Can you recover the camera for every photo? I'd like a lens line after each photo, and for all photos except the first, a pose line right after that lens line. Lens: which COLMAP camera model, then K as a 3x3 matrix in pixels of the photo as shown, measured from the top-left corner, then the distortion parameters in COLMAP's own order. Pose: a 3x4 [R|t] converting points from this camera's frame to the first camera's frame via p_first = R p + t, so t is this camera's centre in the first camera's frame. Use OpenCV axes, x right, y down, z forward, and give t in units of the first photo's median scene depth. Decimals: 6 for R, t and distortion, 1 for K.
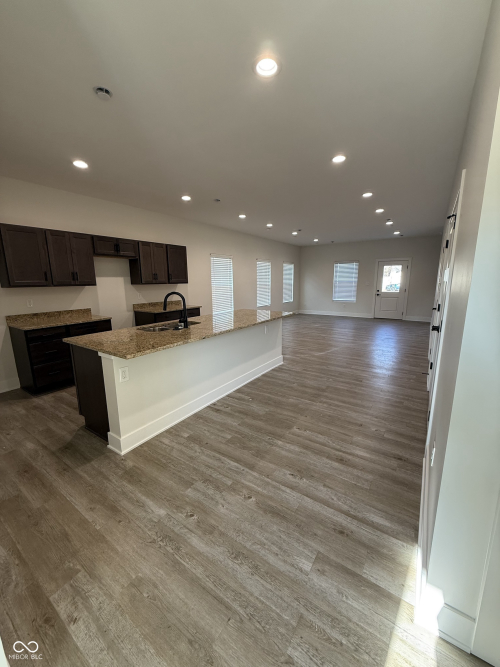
lens RADIAL K [[264.3, 0, 250.0], [0, 264.3, 333.5], [0, 0, 1]] dist [-0.001623, 0.000180]
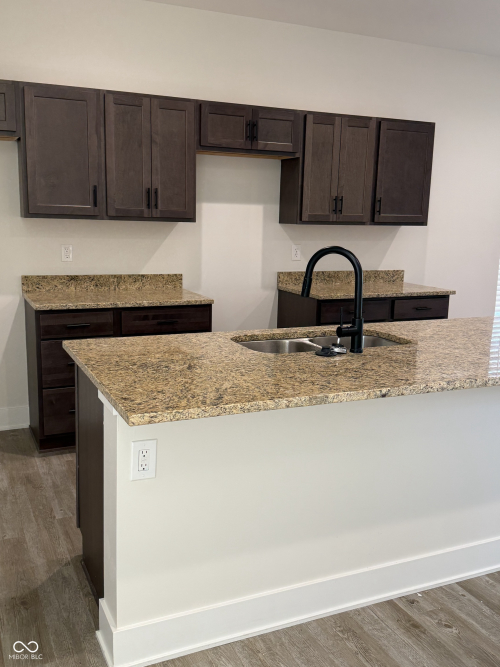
lens RADIAL K [[655.7, 0, 250.0], [0, 655.7, 333.5], [0, 0, 1]] dist [0.152413, -0.345153]
pose [[0.852373, 0.122361, -0.508418, 0.057358], [-0.136050, 0.990648, 0.010329, -0.028827], [0.504927, 0.060366, 0.861049, 0.155863]]
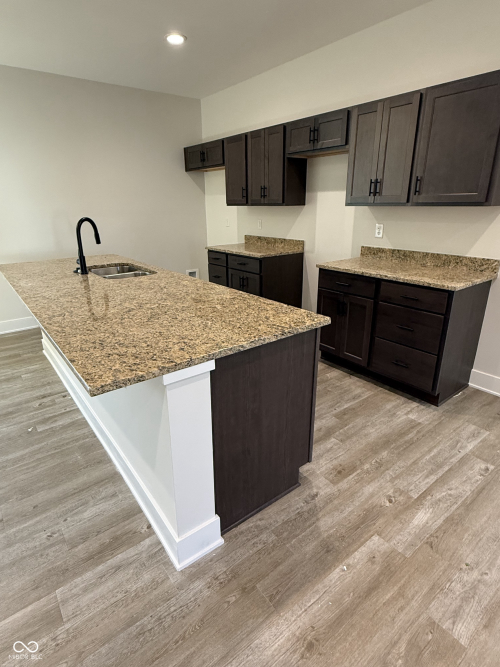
lens RADIAL K [[365.4, 0, 250.0], [0, 365.4, 333.5], [0, 0, 1]] dist [-0.003542, -0.000735]
pose [[-0.314890, 0.332053, -0.889149, 0.397681], [-0.176918, 0.899852, 0.398705, -0.264323], [0.932494, 0.282854, -0.224608, 1.322604]]
